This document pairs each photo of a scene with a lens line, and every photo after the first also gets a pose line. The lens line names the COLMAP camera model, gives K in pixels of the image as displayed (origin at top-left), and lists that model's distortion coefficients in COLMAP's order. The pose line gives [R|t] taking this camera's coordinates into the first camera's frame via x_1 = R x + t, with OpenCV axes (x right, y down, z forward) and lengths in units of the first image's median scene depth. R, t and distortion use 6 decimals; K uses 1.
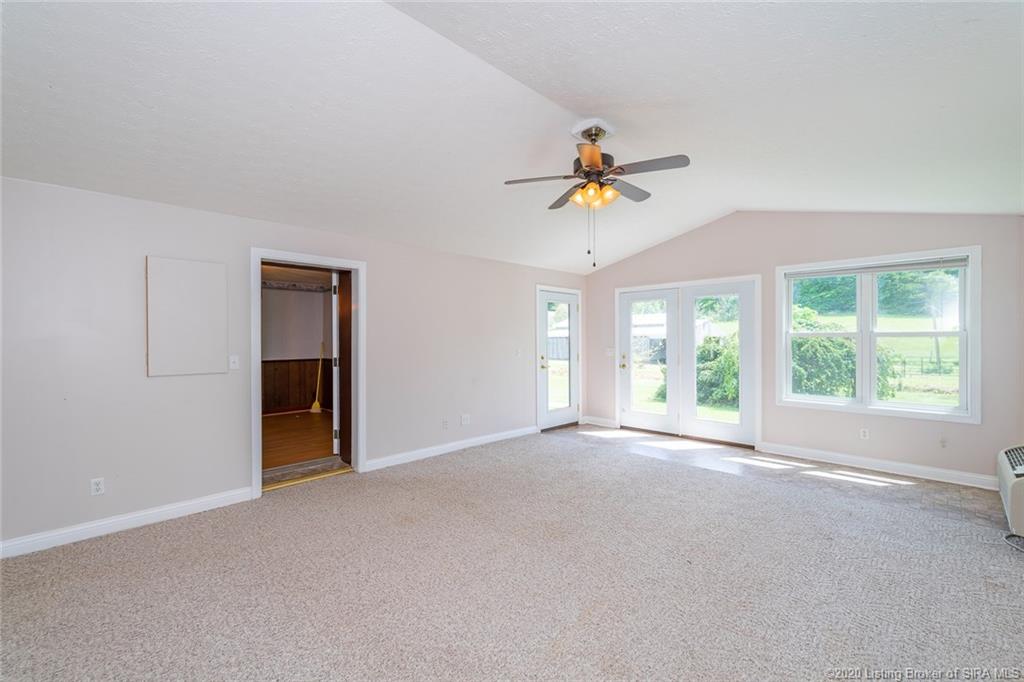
lens RADIAL K [[436.4, 0, 508.9], [0, 436.4, 341.7], [0, 0, 1]] dist [0.001603, 0.000128]
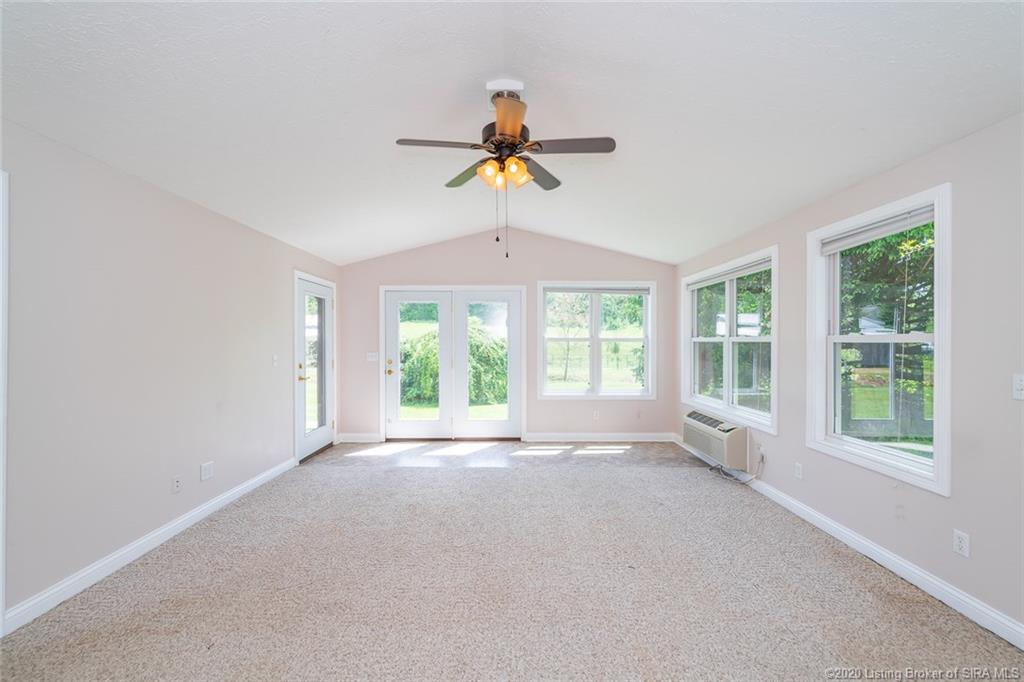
lens RADIAL K [[419.7, 0, 512.0], [0, 419.7, 341.0], [0, 0, 1]] dist [0.000293, 0.000050]
pose [[0.691587, 0.004027, 0.722282, -0.252882], [0.000885, 0.999979, -0.006423, -0.003320], [-0.722293, 0.005081, 0.691568, 0.286609]]
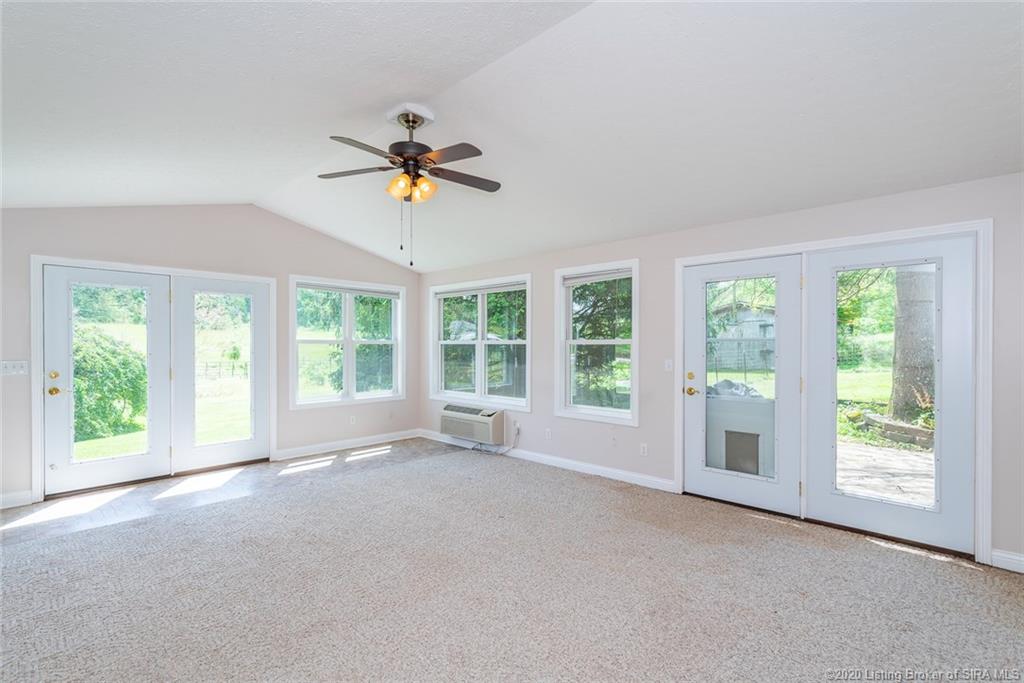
lens RADIAL K [[472.2, 0, 514.9], [0, 472.2, 348.8], [0, 0, 1]] dist [0.004543, 0.000575]
pose [[-0.049795, -0.005637, 0.998744, -0.531756], [0.004439, 0.999973, 0.005866, -0.001816], [-0.998750, 0.004726, -0.049768, 0.552432]]
